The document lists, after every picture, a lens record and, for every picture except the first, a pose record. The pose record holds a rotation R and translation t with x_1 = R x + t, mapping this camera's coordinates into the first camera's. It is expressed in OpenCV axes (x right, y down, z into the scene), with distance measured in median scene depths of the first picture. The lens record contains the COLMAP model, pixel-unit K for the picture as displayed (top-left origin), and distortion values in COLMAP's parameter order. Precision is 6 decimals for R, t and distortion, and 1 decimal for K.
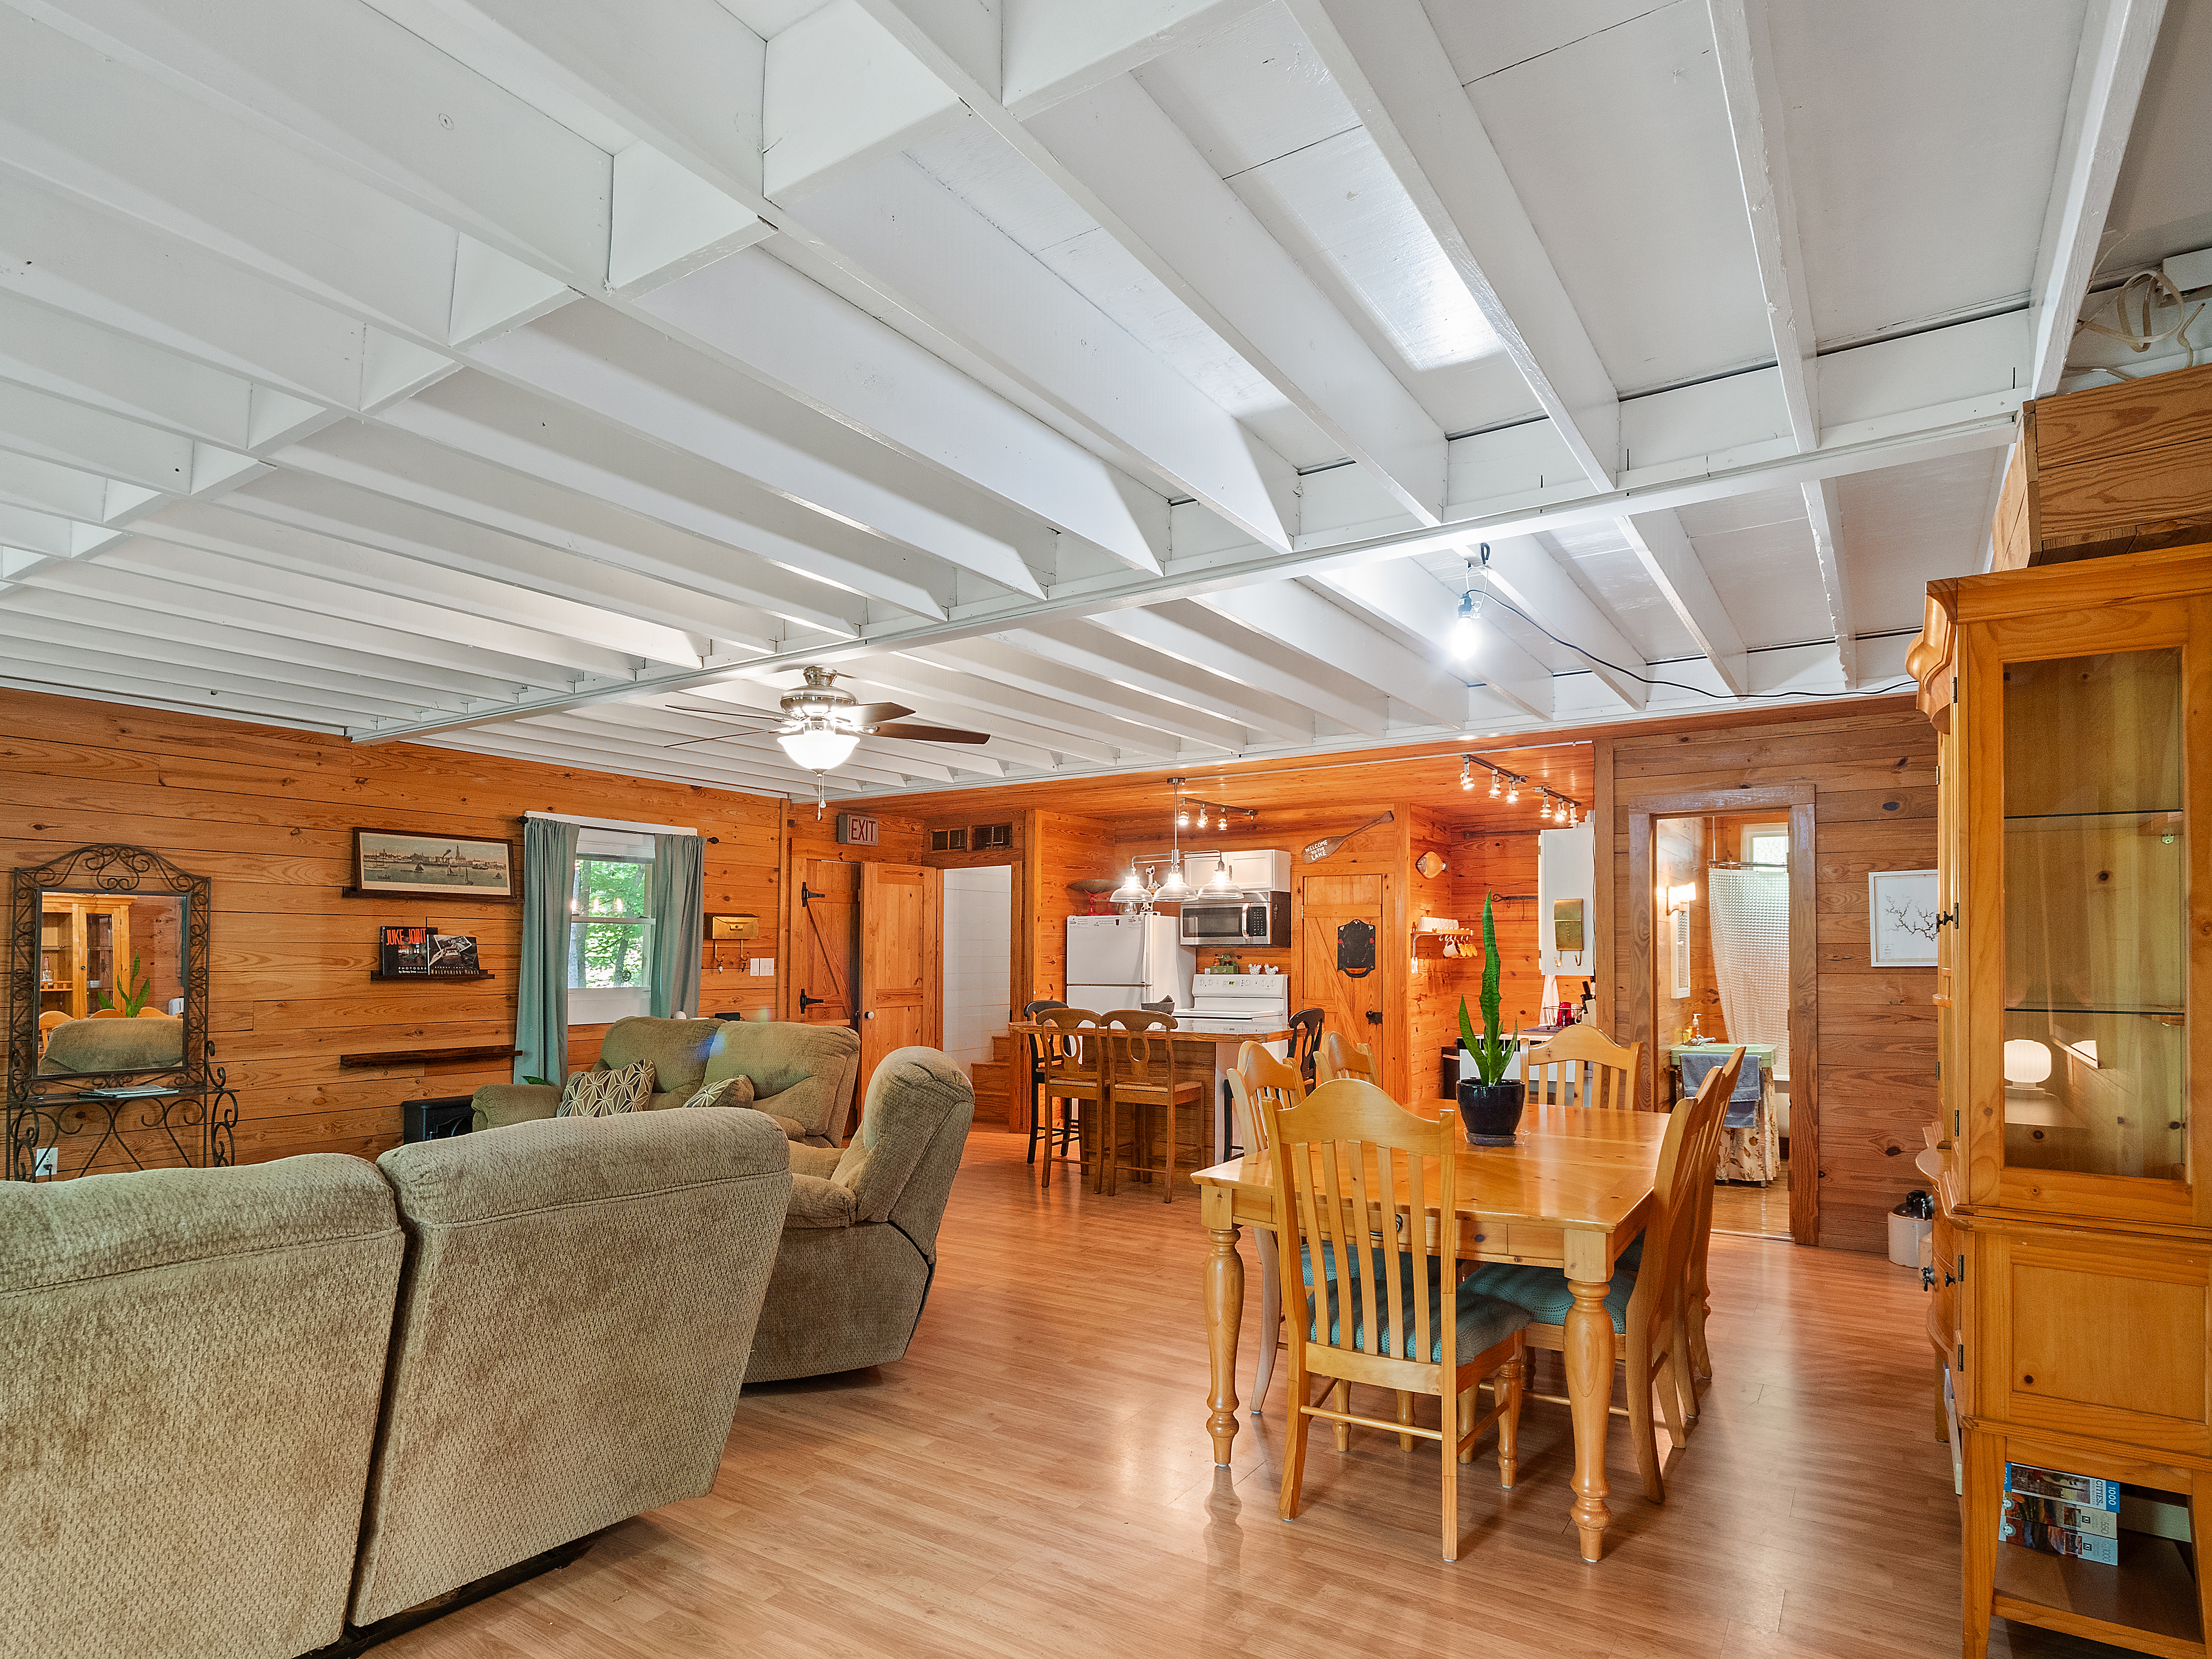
lens RADIAL K [[1224.8, 0, 1100.2], [0, 1224.8, 917.0], [0, 0, 1]] dist [0.020214, -0.000145]
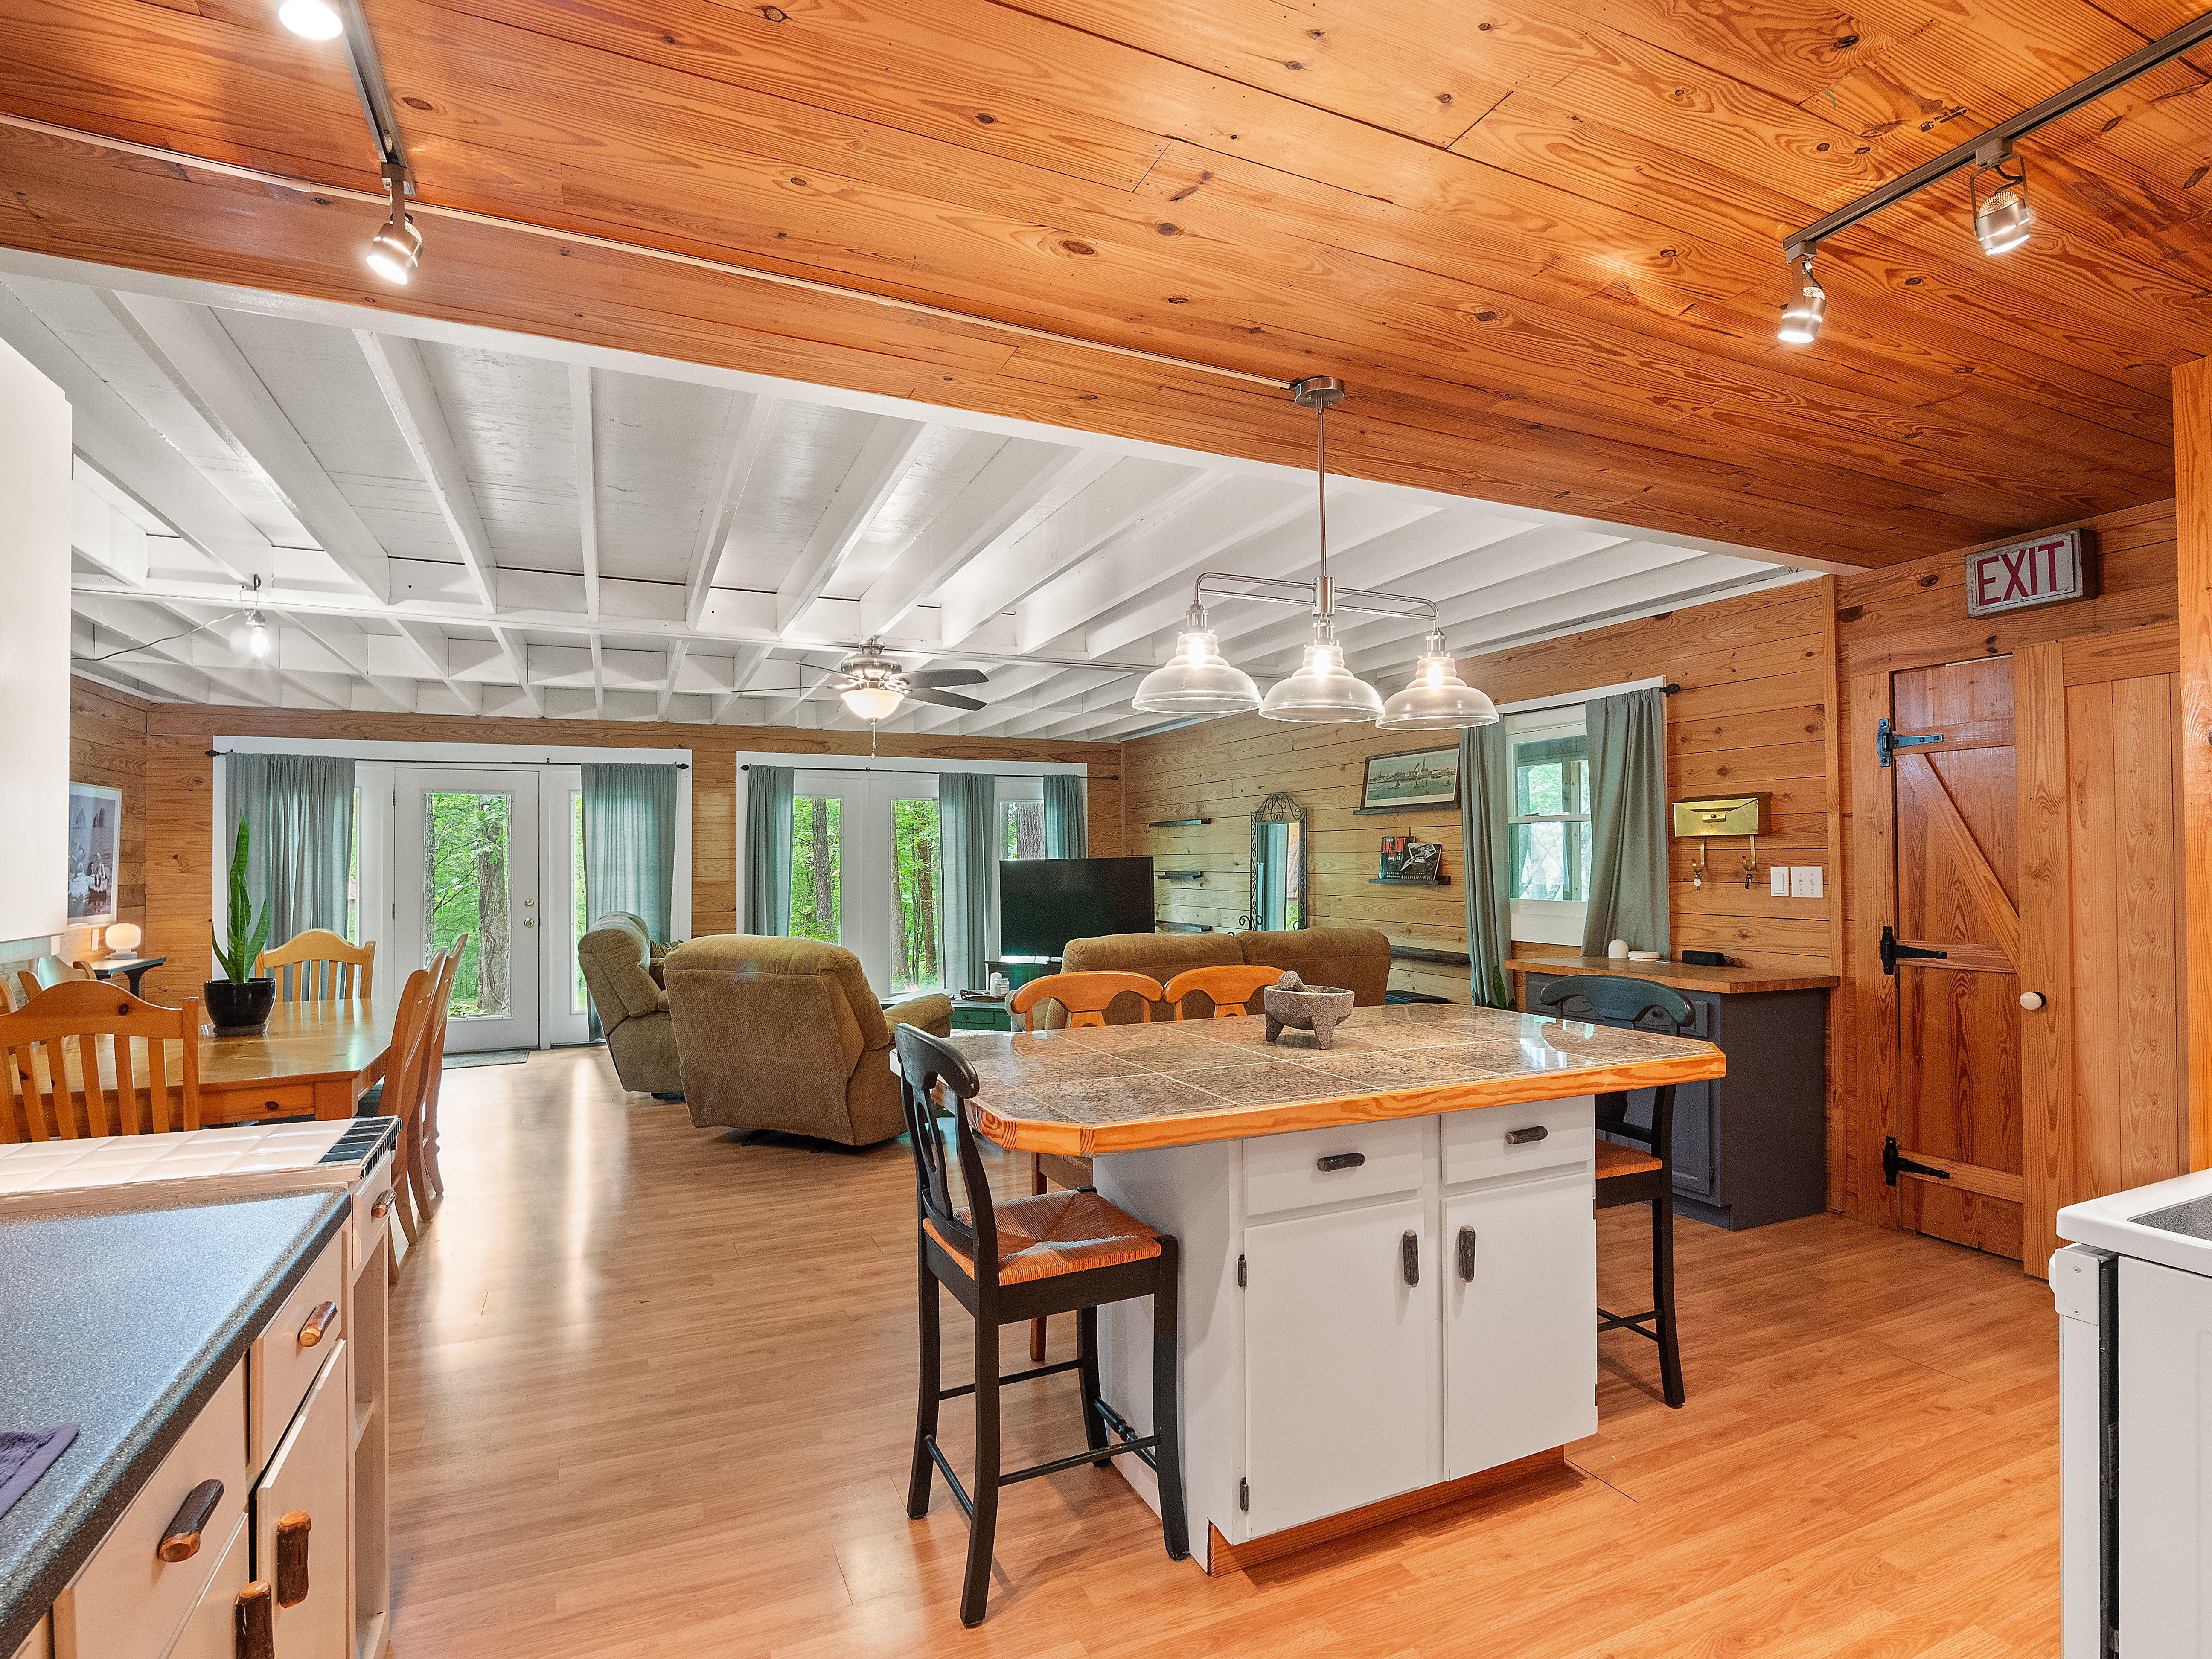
lens RADIAL K [[1101.4, 0, 1104.6], [0, 1101.4, 848.3], [0, 0, 1]] dist [-0.013956, -0.002251]
pose [[-0.538197, -0.008182, -0.842779, 0.417182], [0.030493, 0.999109, -0.029173, 0.038164], [0.842267, -0.041400, -0.537468, 1.261250]]
